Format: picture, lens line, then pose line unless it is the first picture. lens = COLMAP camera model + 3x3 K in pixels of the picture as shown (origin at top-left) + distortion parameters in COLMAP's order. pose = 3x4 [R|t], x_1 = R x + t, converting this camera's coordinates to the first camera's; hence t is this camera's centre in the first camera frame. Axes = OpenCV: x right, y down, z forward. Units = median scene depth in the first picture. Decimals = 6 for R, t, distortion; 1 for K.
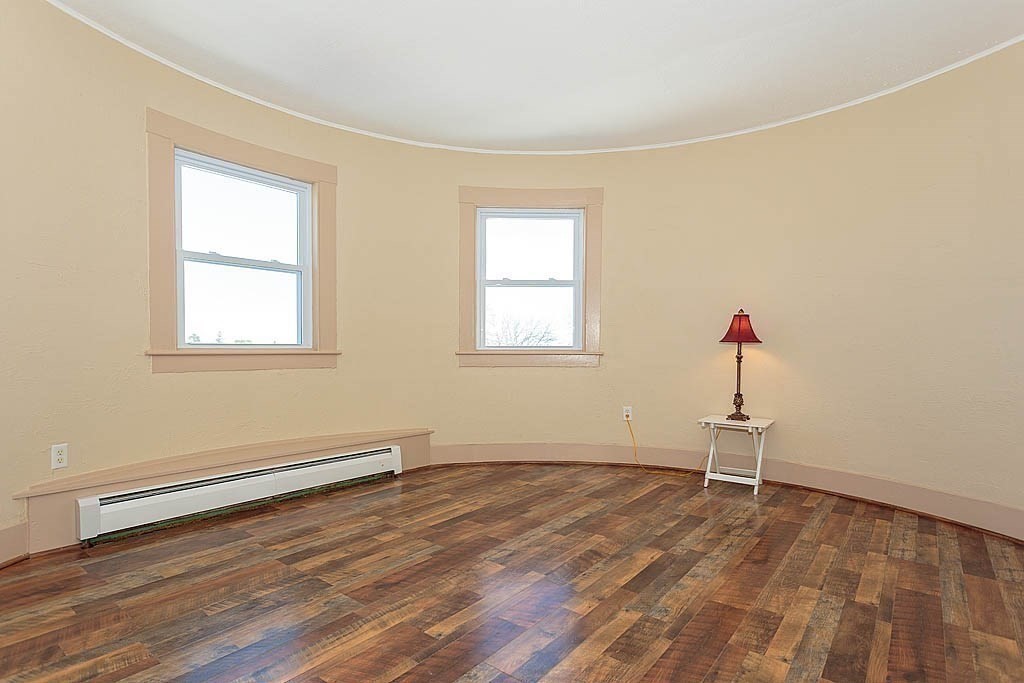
lens RADIAL K [[525.0, 0, 517.4], [0, 525.0, 359.9], [0, 0, 1]] dist [0.002663, 0.001721]
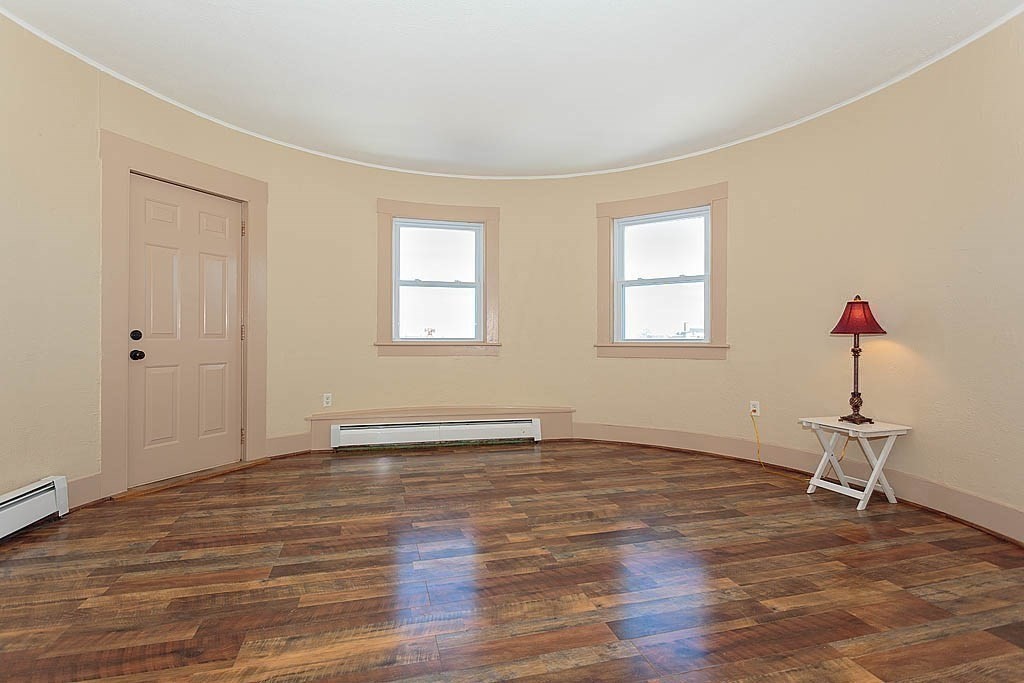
lens RADIAL K [[499.0, 0, 505.0], [0, 499.0, 338.1], [0, 0, 1]] dist [-0.003510, 0.004095]
pose [[0.798949, -0.005489, -0.601374, 0.477617], [-0.013240, 0.999555, -0.026713, 0.004018], [0.601254, 0.029305, 0.798521, -0.012325]]
